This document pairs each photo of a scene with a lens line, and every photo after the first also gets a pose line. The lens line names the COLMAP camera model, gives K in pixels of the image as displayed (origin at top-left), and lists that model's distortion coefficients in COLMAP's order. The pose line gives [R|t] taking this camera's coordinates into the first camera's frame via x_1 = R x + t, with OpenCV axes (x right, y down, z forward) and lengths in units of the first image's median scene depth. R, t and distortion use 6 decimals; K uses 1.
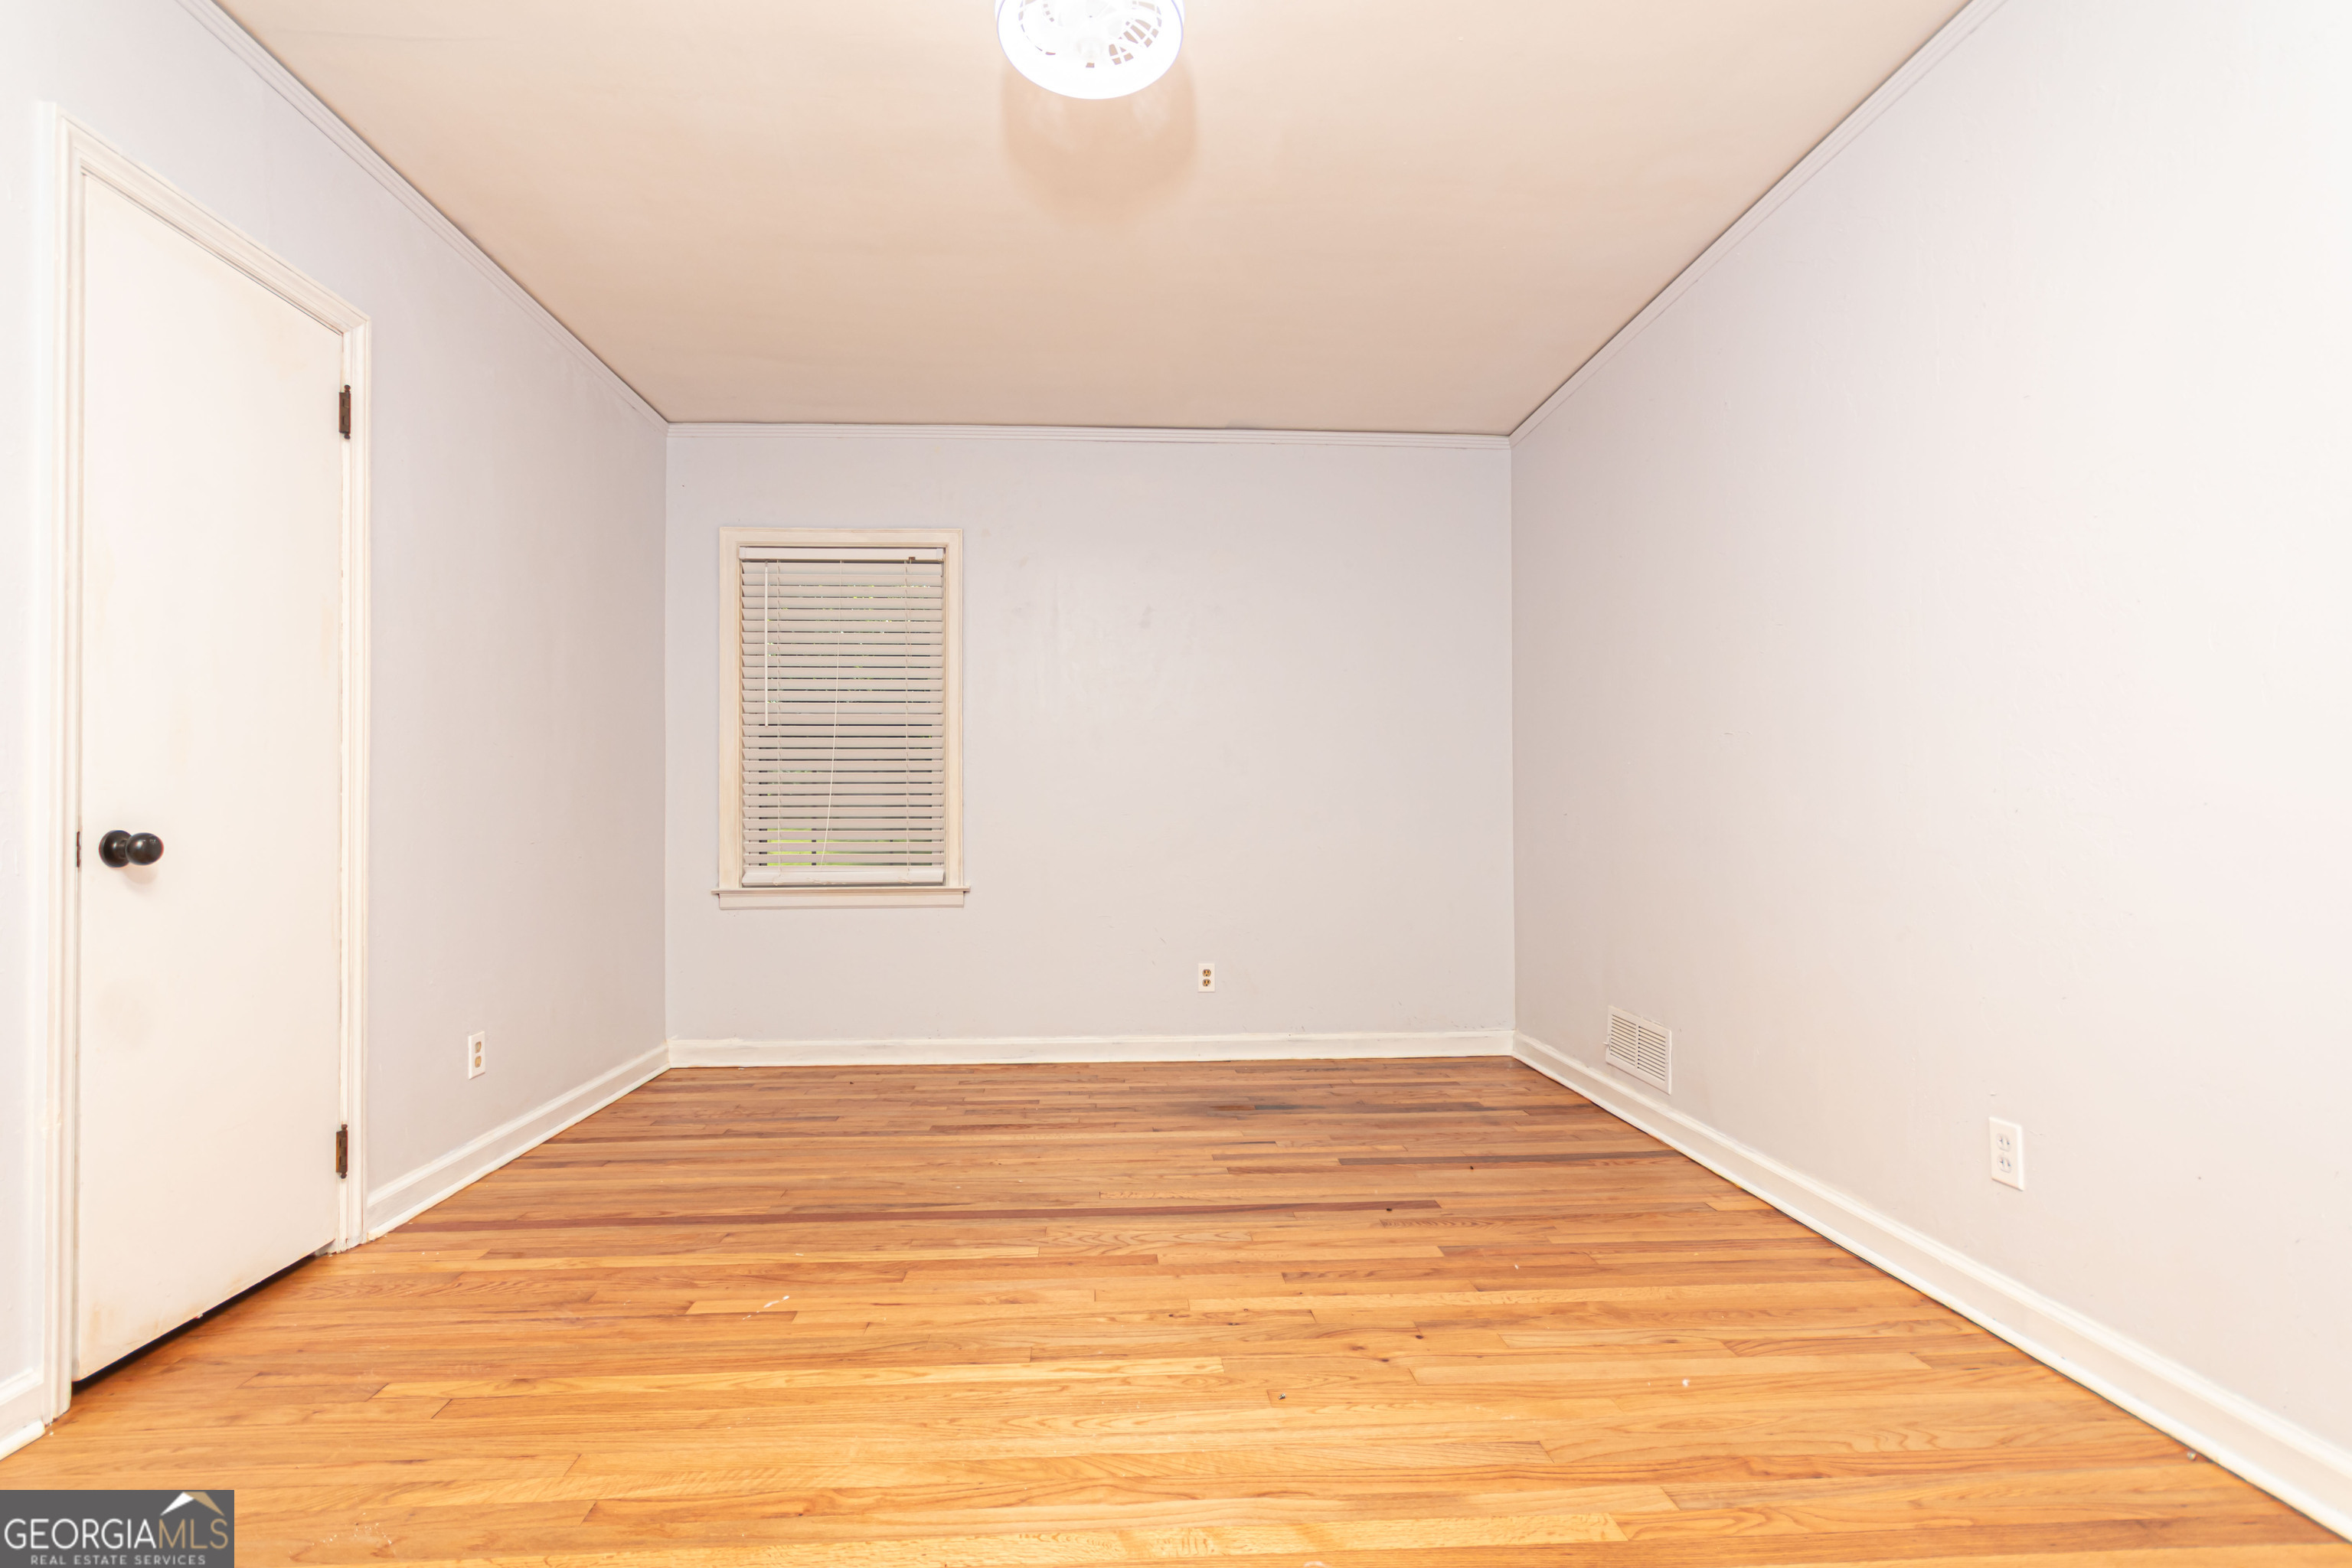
lens RADIAL K [[1081.5, 0, 1167.4], [0, 1081.5, 795.0], [0, 0, 1]] dist [-0.002469, 0.002586]
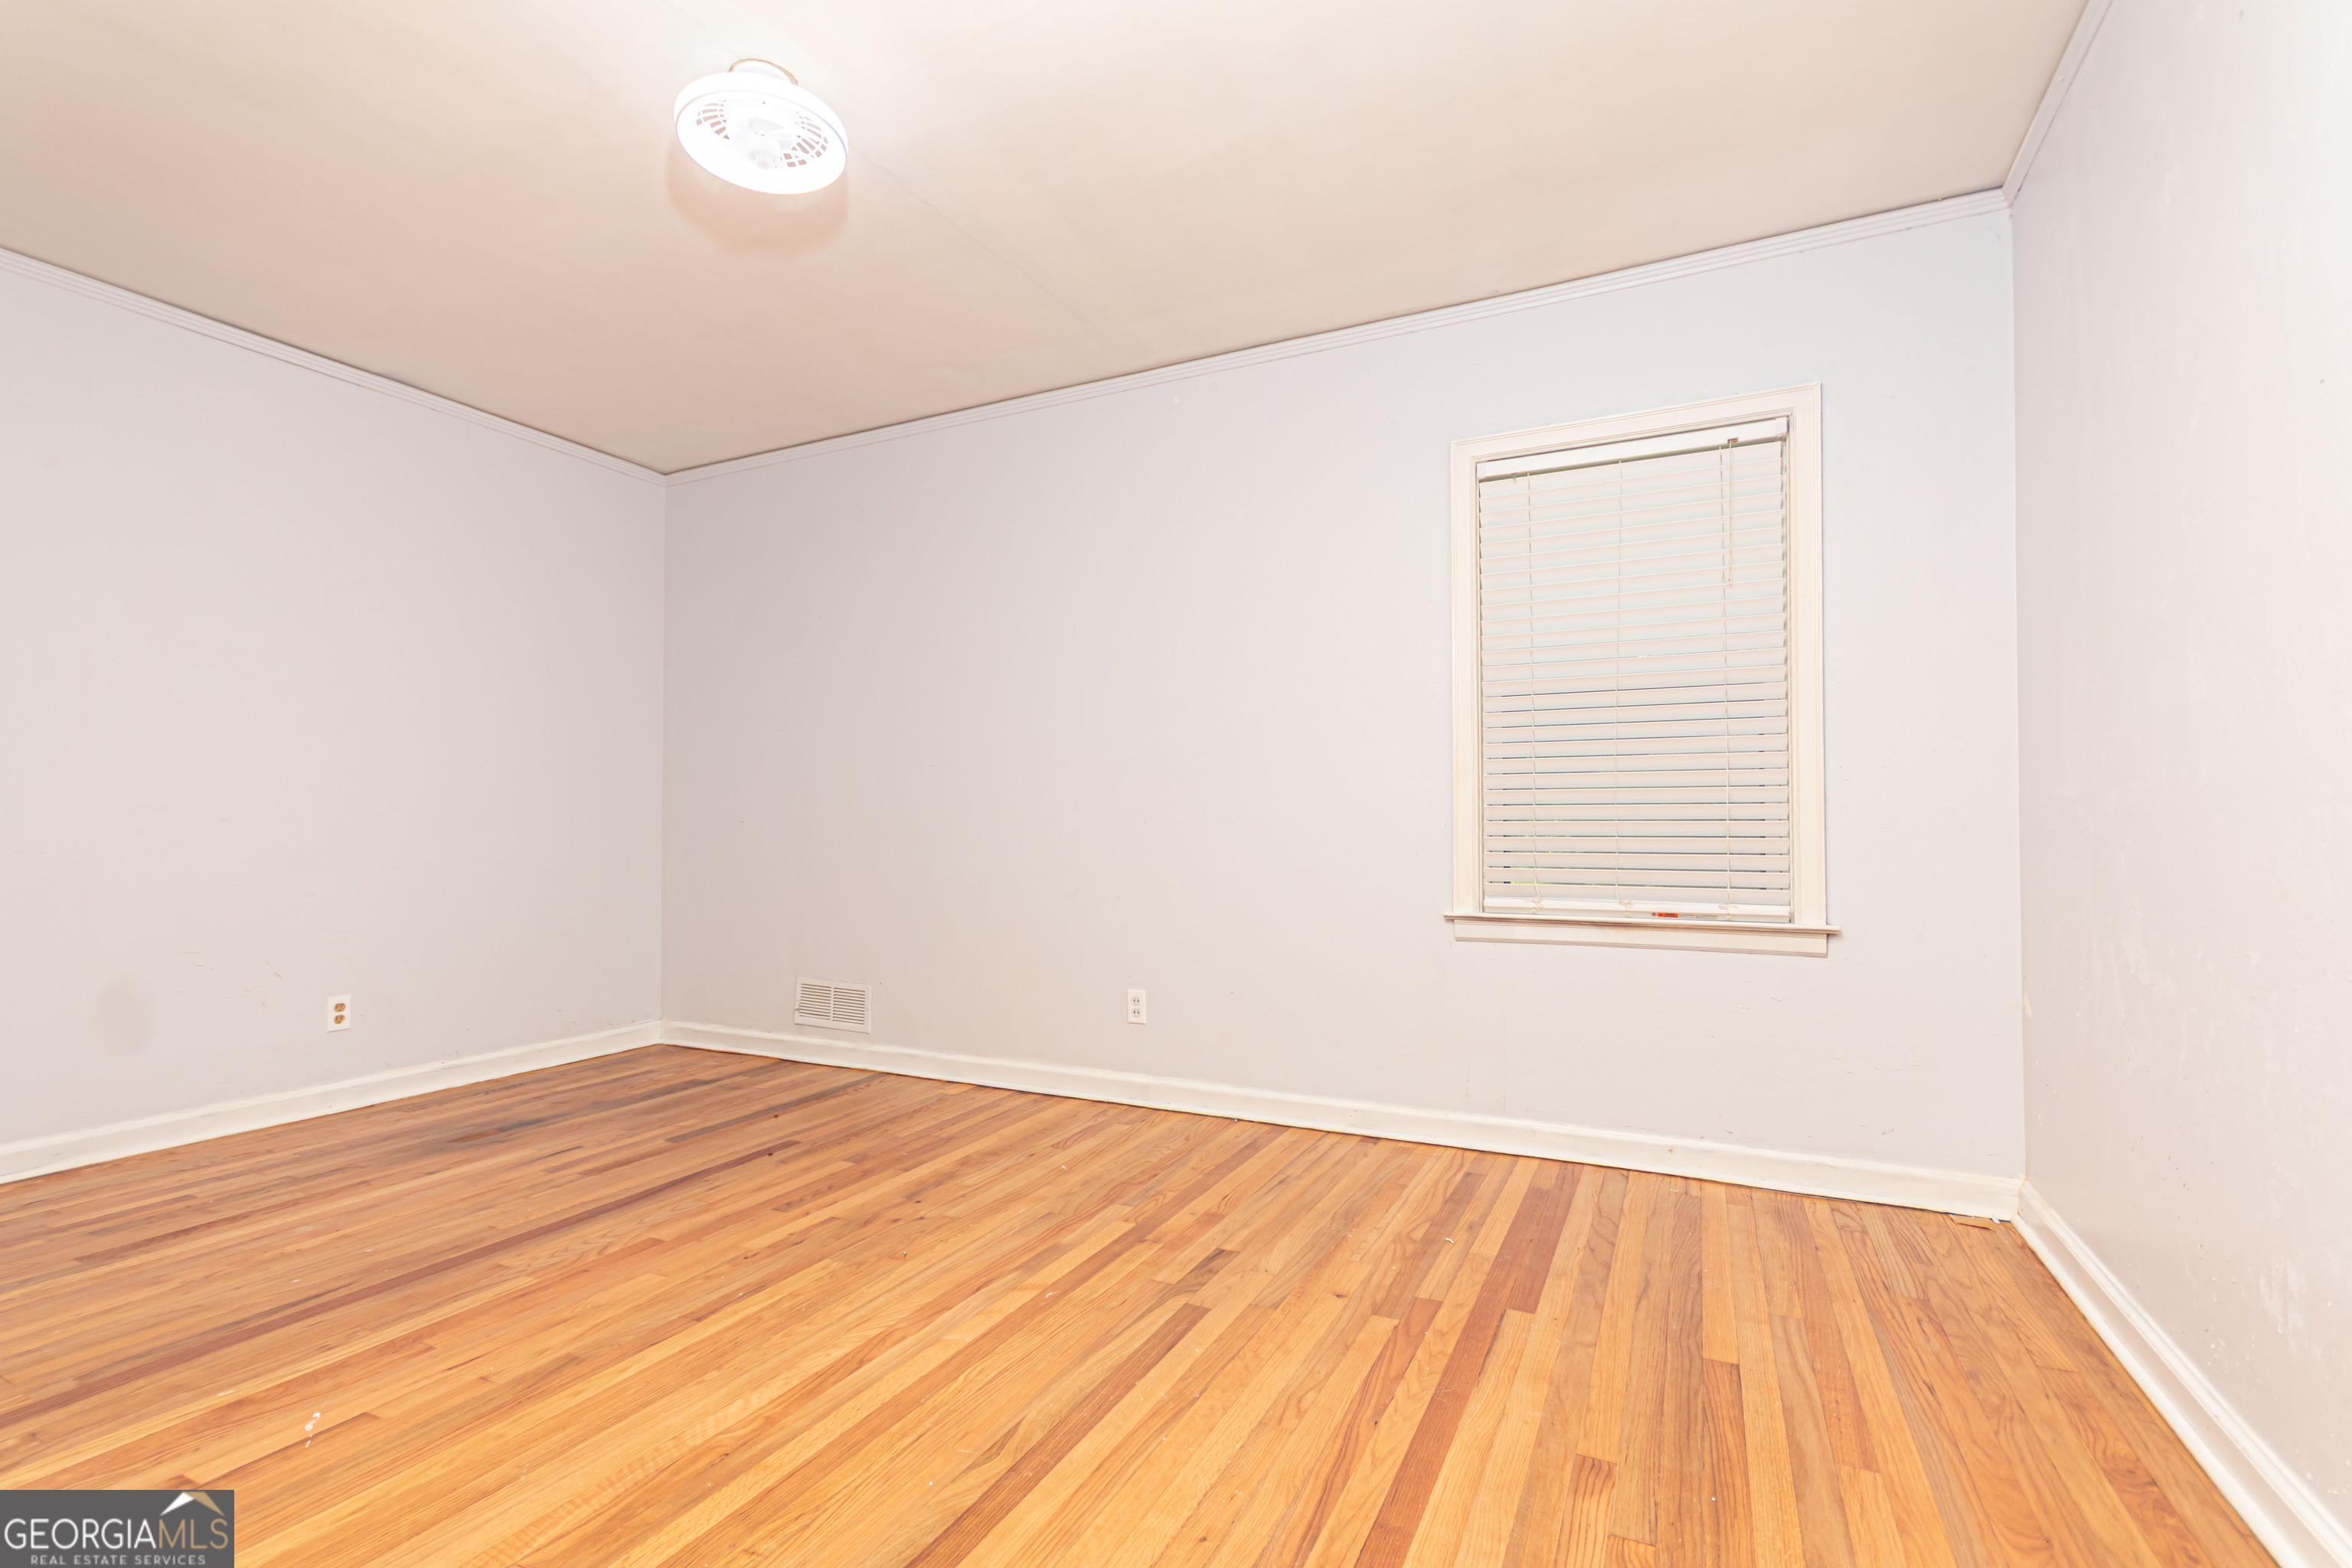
lens RADIAL K [[1081.5, 0, 1169.3], [0, 1081.5, 786.1], [0, 0, 1]] dist [-0.002469, 0.002586]
pose [[0.485668, 0.033210, 0.873512, -0.621154], [-0.020669, 0.999435, -0.026506, 0.001037], [-0.873899, -0.005181, 0.486080, 0.039687]]
